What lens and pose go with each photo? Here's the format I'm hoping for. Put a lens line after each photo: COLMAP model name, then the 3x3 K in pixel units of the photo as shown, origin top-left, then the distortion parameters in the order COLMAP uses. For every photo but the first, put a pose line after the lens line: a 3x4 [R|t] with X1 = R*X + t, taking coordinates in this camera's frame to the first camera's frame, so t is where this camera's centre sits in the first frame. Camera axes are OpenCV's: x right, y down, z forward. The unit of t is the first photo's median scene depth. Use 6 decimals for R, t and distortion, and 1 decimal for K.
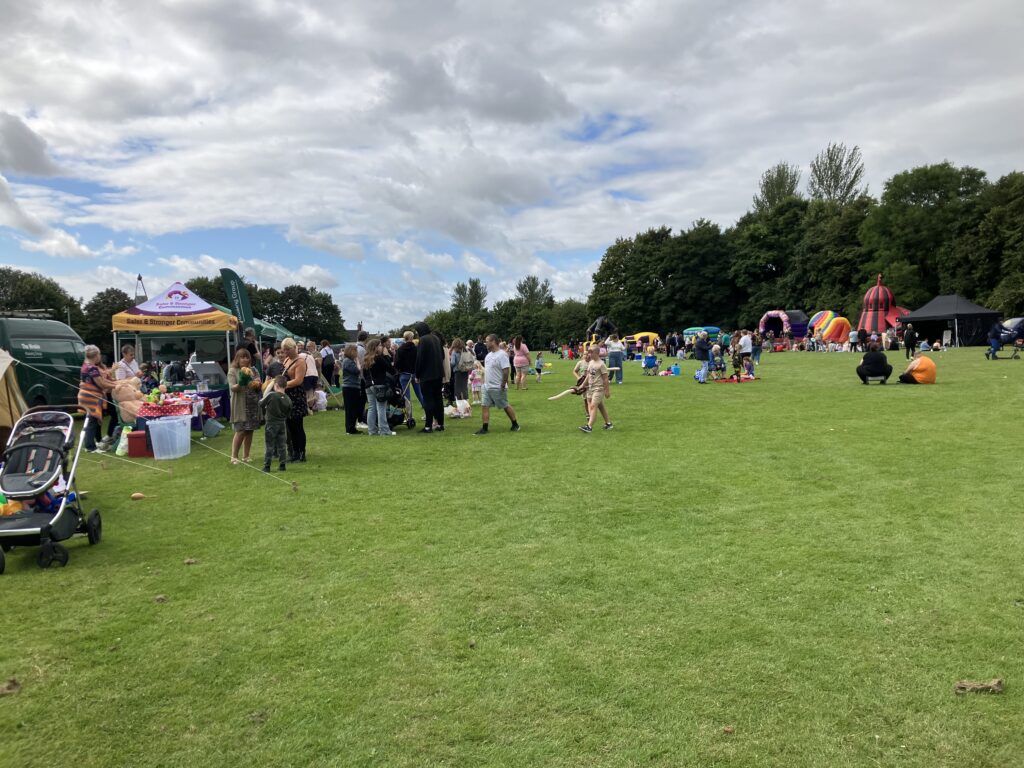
lens RADIAL K [[839.9, 0, 510.1], [0, 839.9, 378.4], [0, 0, 1]] dist [0.027794, -0.039550]
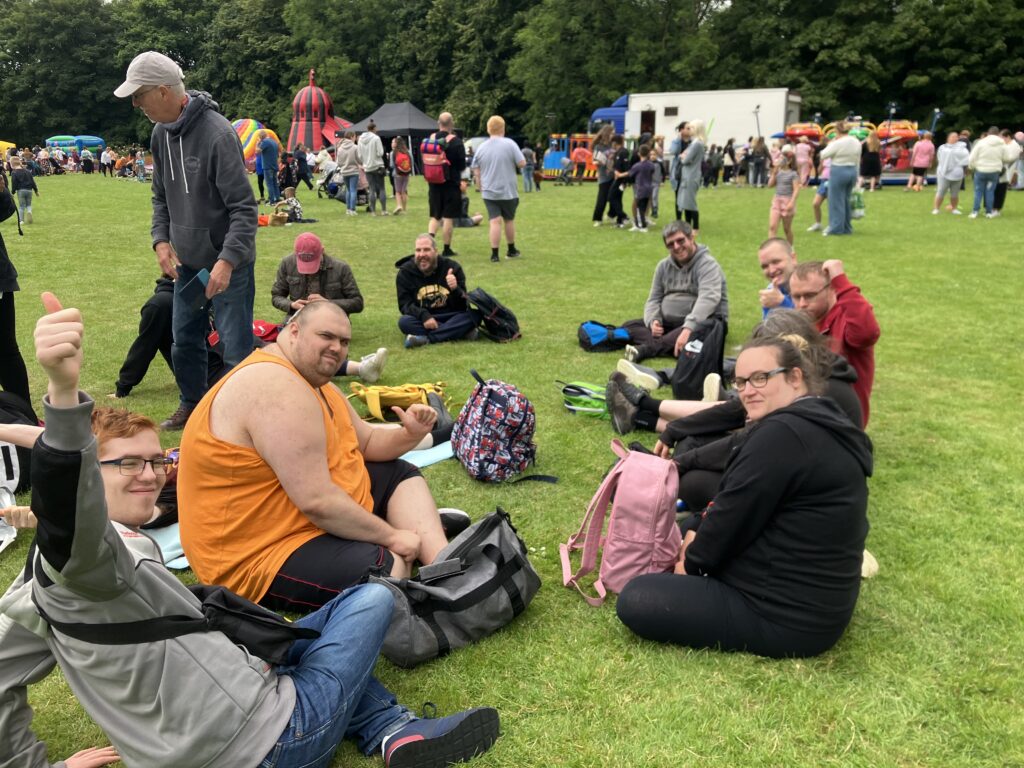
lens RADIAL K [[839.9, 0, 504.1], [0, 839.9, 384.7], [0, 0, 1]] dist [0.027794, -0.039550]
pose [[0.817132, -0.119554, 0.563916, 0.117490], [-0.000687, 0.978054, 0.208350, -0.006661], [-0.576449, -0.170637, 0.799118, 0.246952]]
